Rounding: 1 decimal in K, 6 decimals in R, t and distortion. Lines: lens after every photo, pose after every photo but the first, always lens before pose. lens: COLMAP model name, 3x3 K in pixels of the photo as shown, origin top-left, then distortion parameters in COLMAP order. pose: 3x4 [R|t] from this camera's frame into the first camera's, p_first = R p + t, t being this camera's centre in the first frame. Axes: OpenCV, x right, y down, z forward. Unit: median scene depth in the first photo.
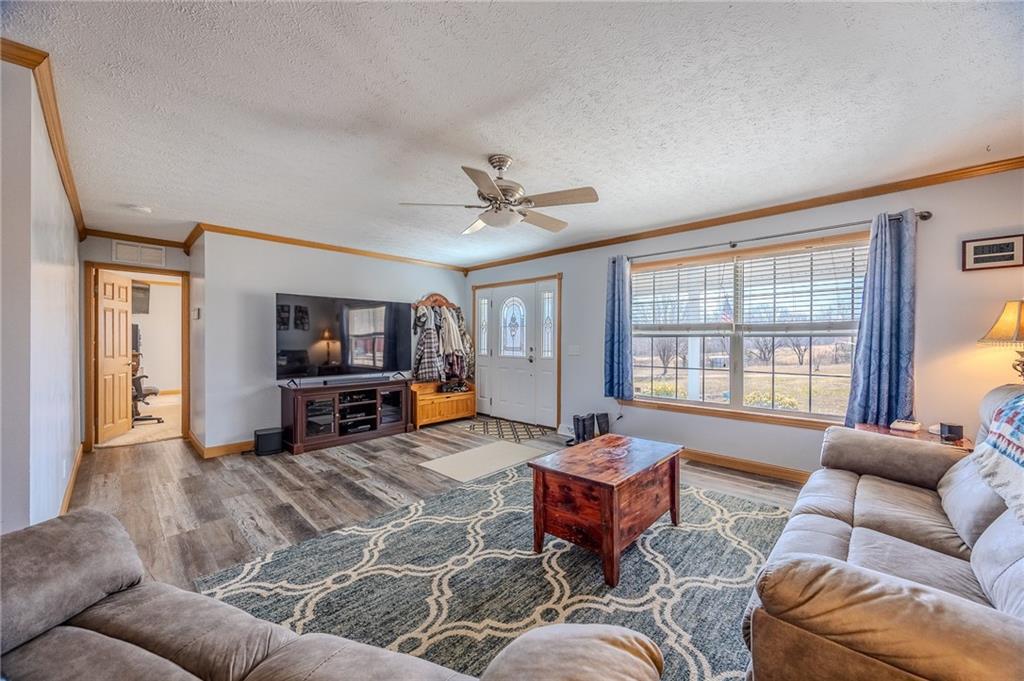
lens RADIAL K [[391.2, 0, 515.4], [0, 391.2, 340.5], [0, 0, 1]] dist [-0.000235, 0.000207]
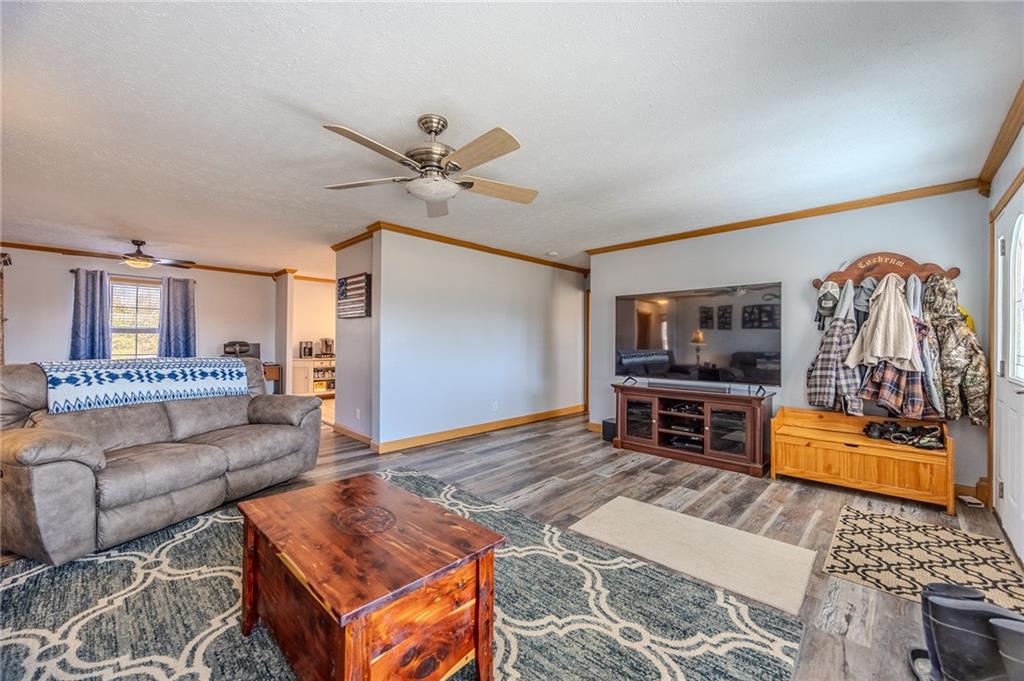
lens RADIAL K [[391.2, 0, 515.4], [0, 391.2, 344.0], [0, 0, 1]] dist [-0.000235, 0.000207]
pose [[-0.009203, 0.004234, -0.999949, 0.510450], [-0.003720, 0.999984, 0.004269, 0.008036], [0.999951, 0.003759, -0.009187, 0.753045]]
